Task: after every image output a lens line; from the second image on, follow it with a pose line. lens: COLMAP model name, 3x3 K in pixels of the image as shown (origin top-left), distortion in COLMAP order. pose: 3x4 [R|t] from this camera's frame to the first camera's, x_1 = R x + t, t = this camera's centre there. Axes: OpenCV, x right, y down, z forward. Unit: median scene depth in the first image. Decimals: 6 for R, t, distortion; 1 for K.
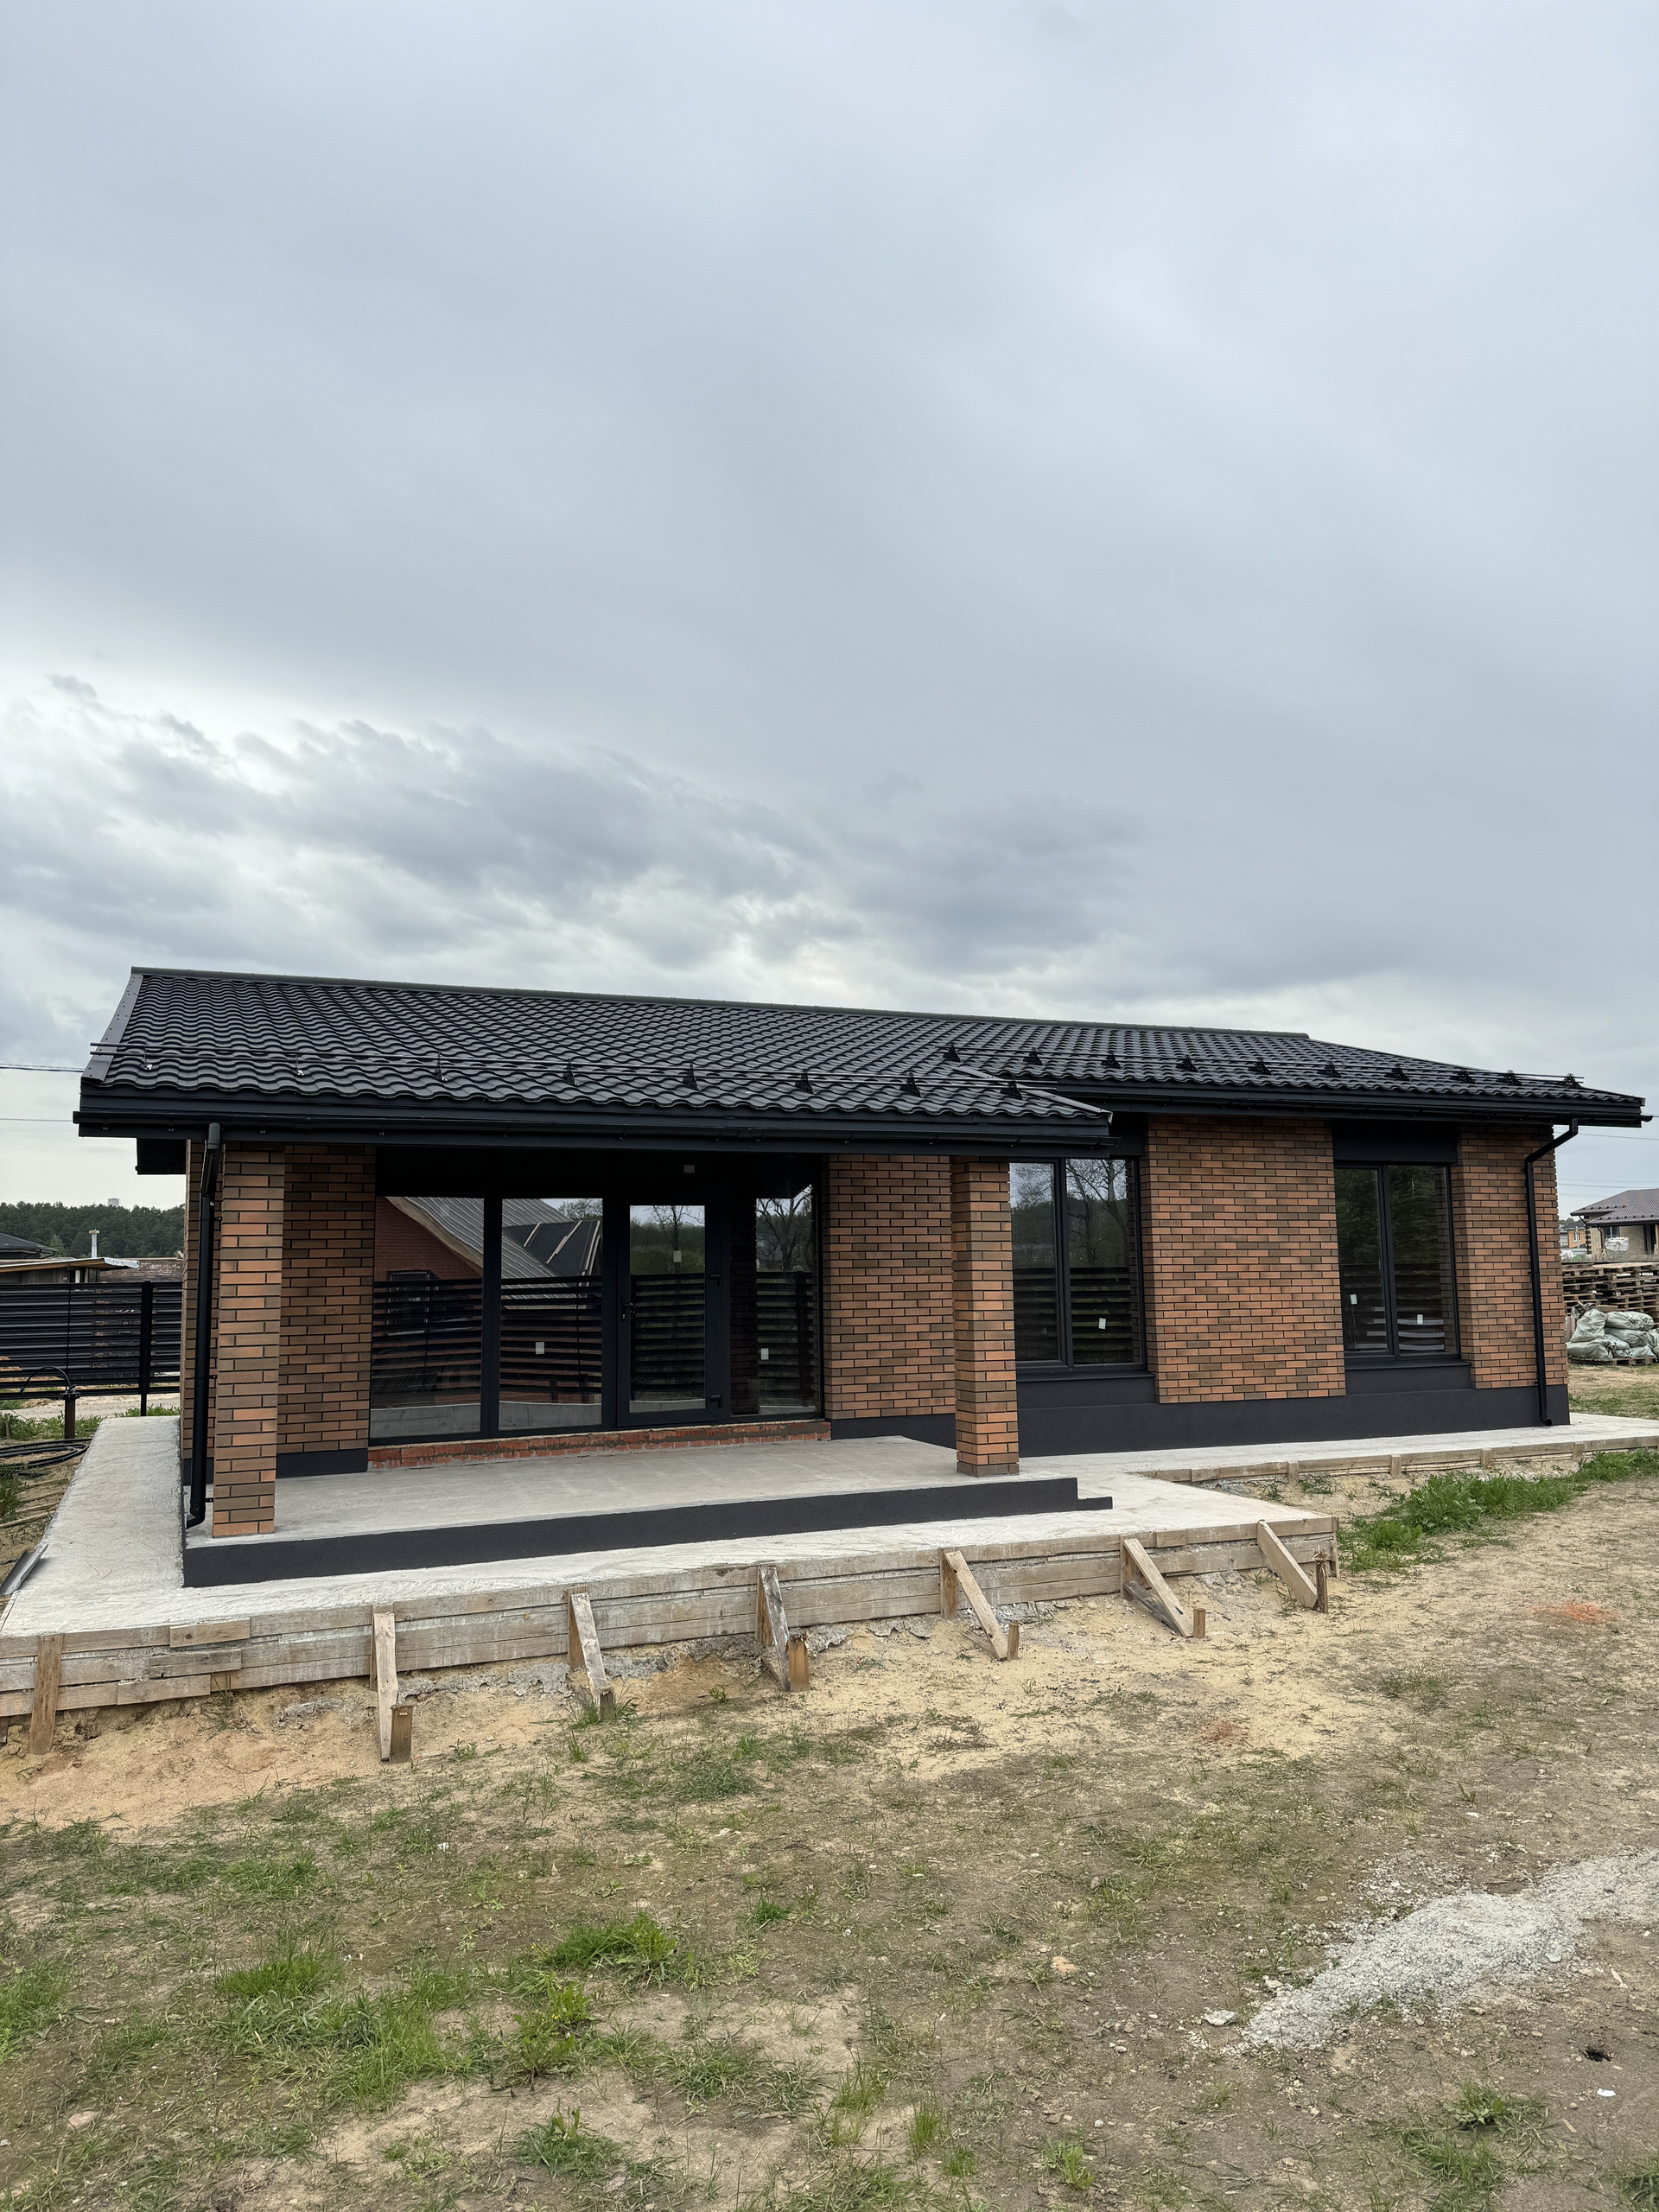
lens RADIAL K [[1557.4, 0, 826.3], [0, 1557.4, 1091.0], [0, 0, 1]] dist [0.064932, -0.085391]
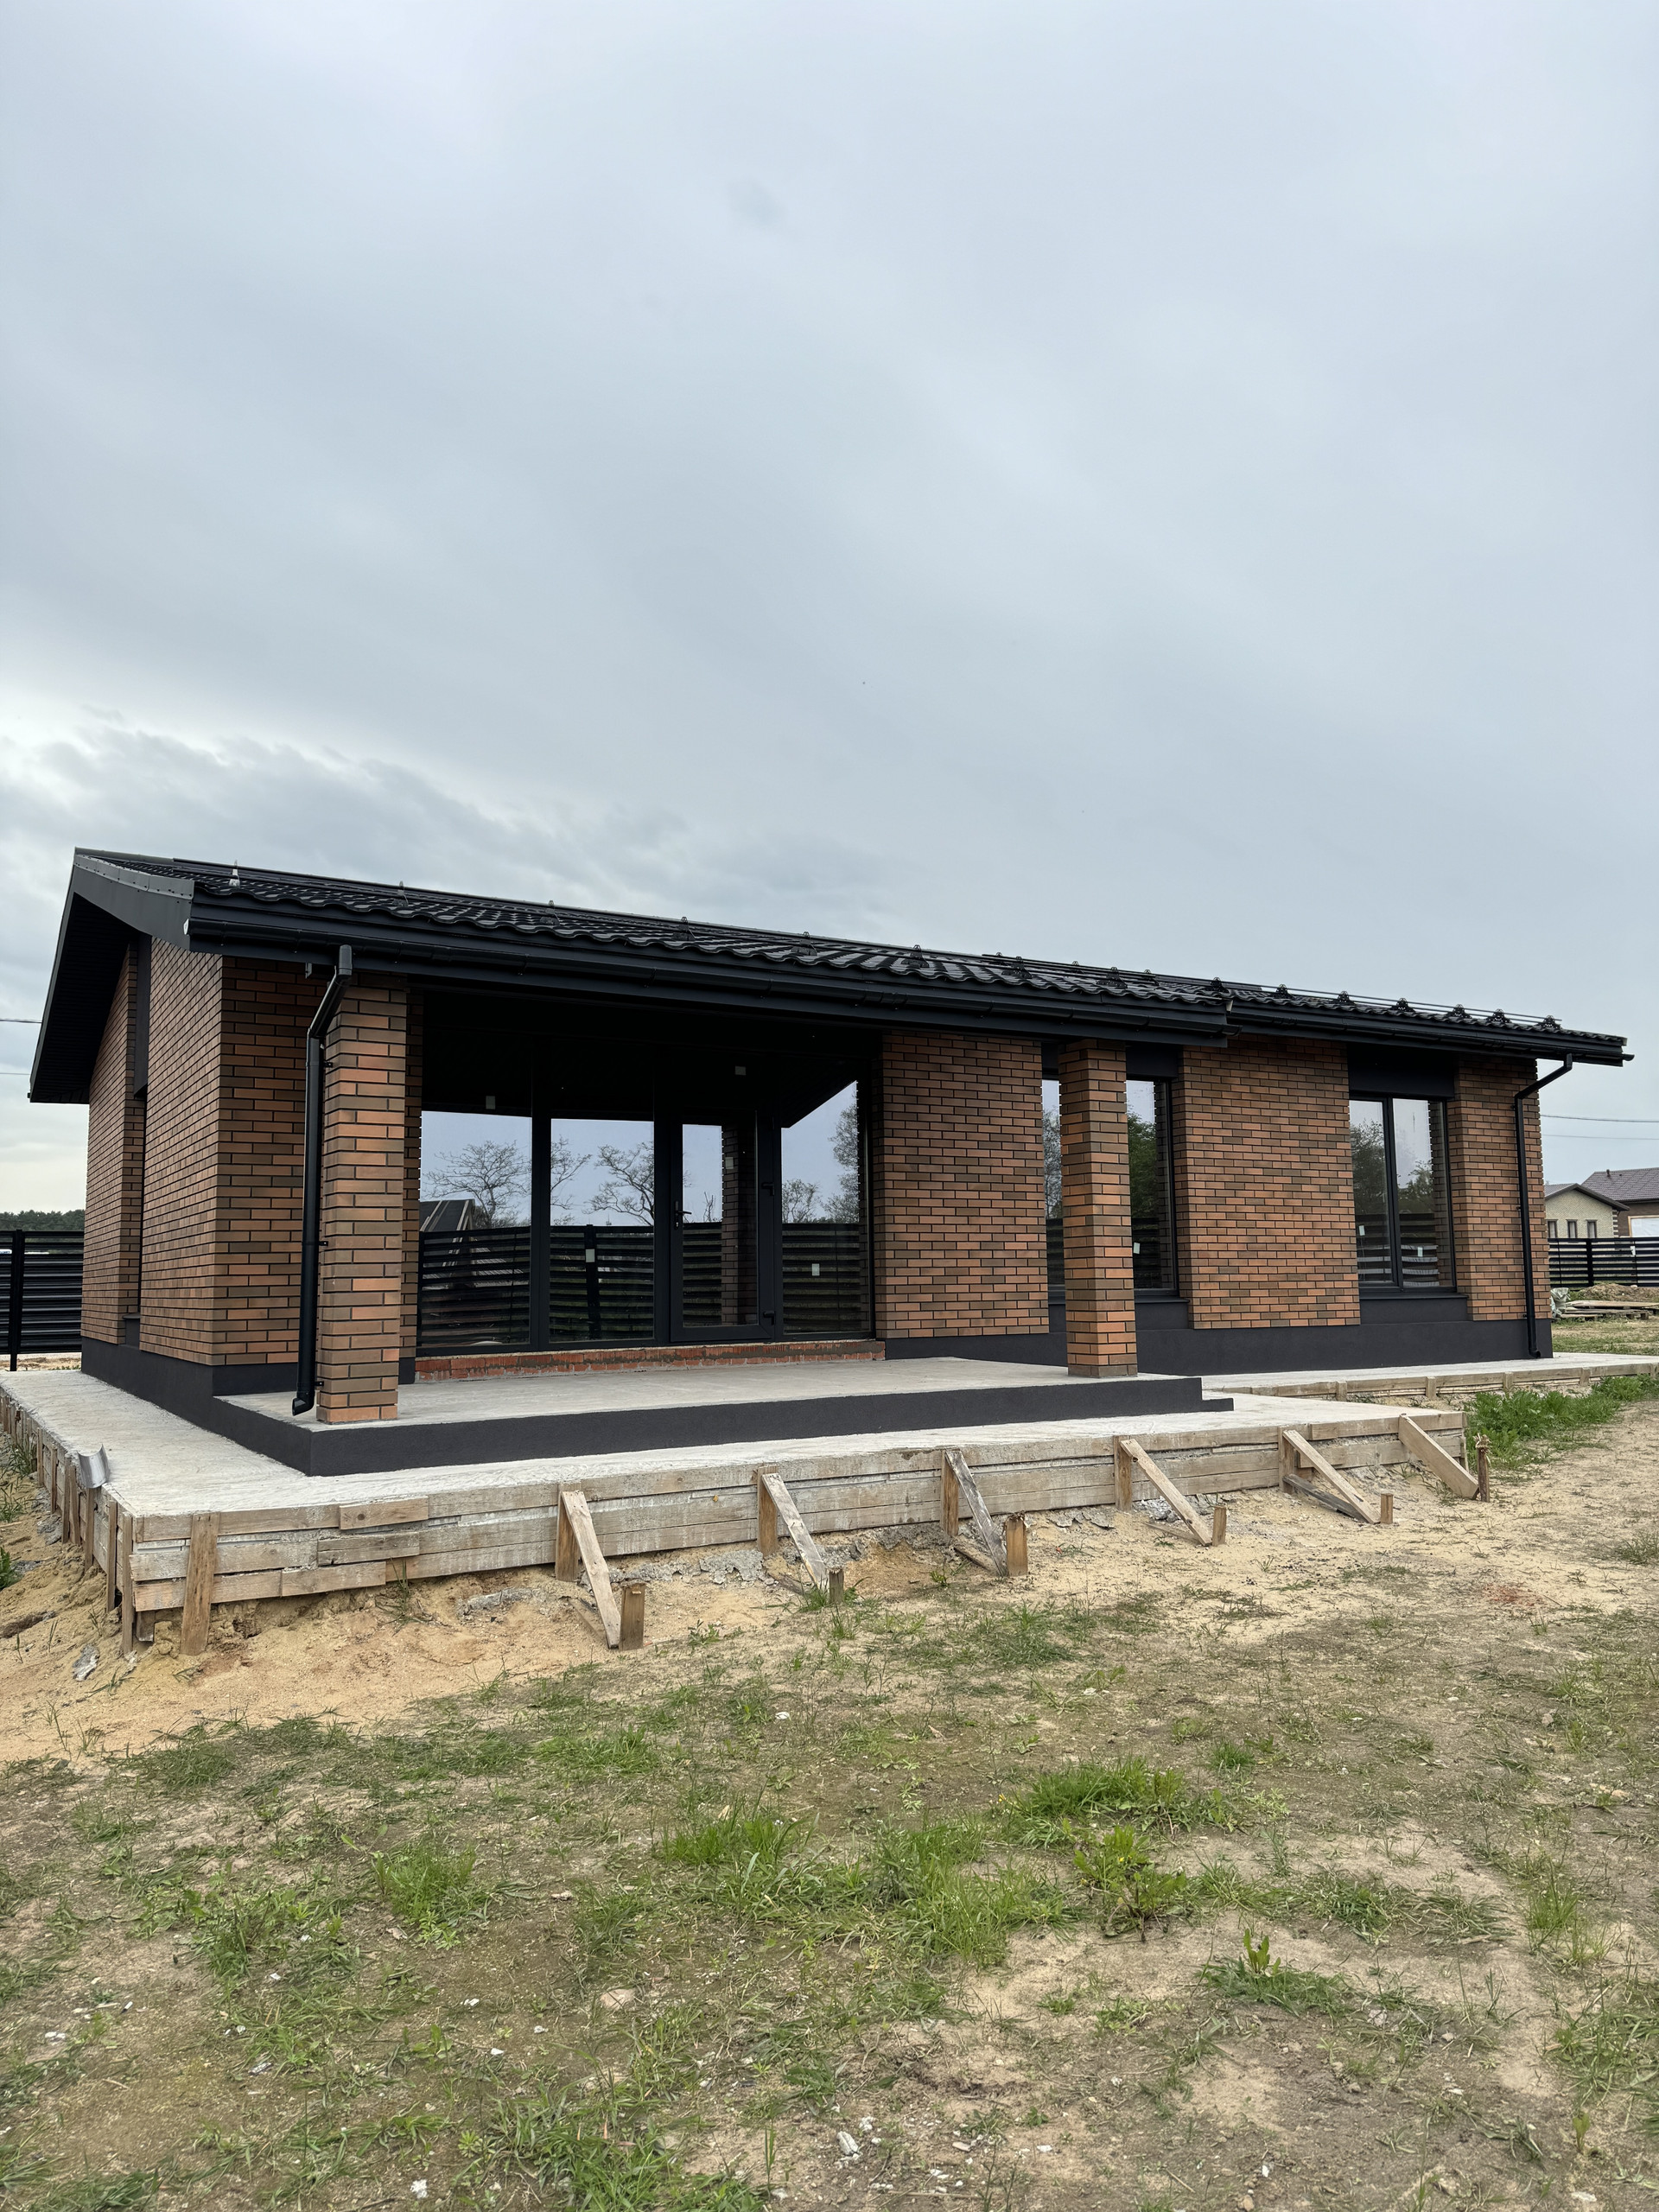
lens RADIAL K [[1557.4, 0, 836.1], [0, 1557.4, 1096.0], [0, 0, 1]] dist [0.064932, -0.085391]
pose [[0.991024, 0.017146, 0.132583, -0.211614], [-0.016923, 0.999853, -0.002814, 0.091830], [-0.132611, 0.000545, 0.991168, 0.094519]]
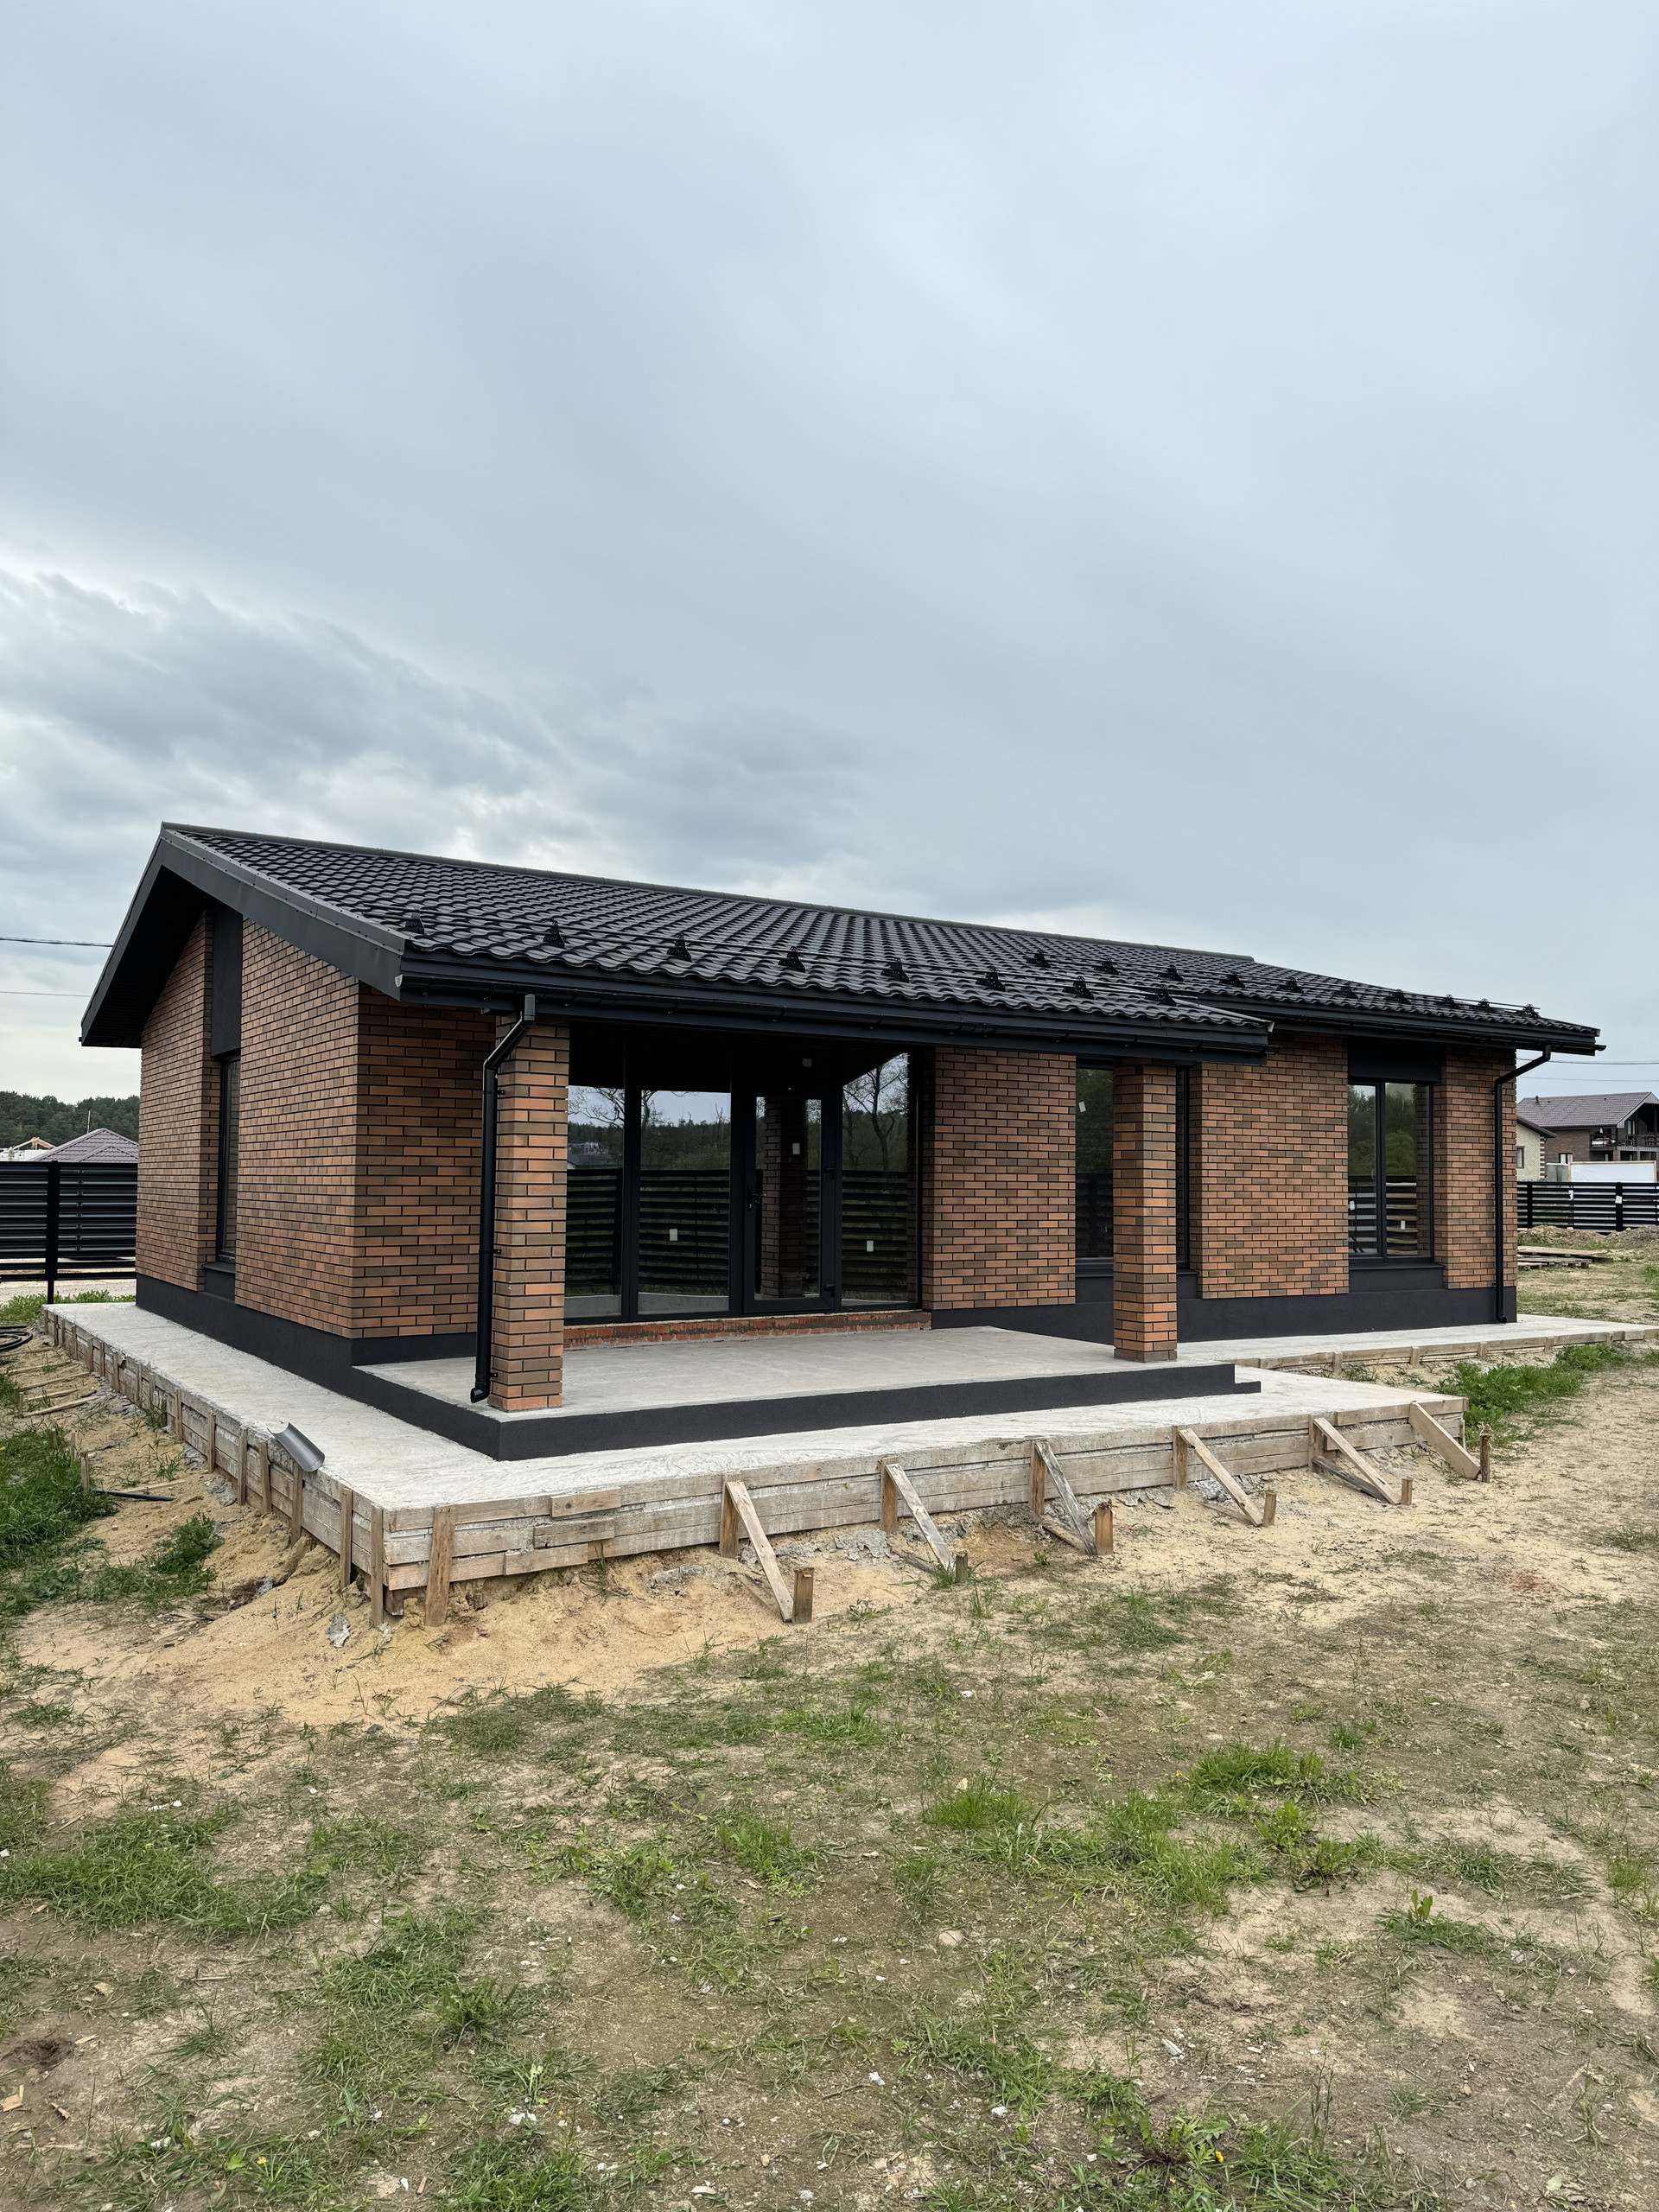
lens RADIAL K [[1557.4, 0, 836.9], [0, 1557.4, 1093.5], [0, 0, 1]] dist [0.064932, -0.085391]
pose [[0.984487, 0.033541, 0.172223, -0.331234], [-0.043923, 0.997417, 0.056827, 0.016808], [-0.169872, -0.063510, 0.983417, 0.009114]]
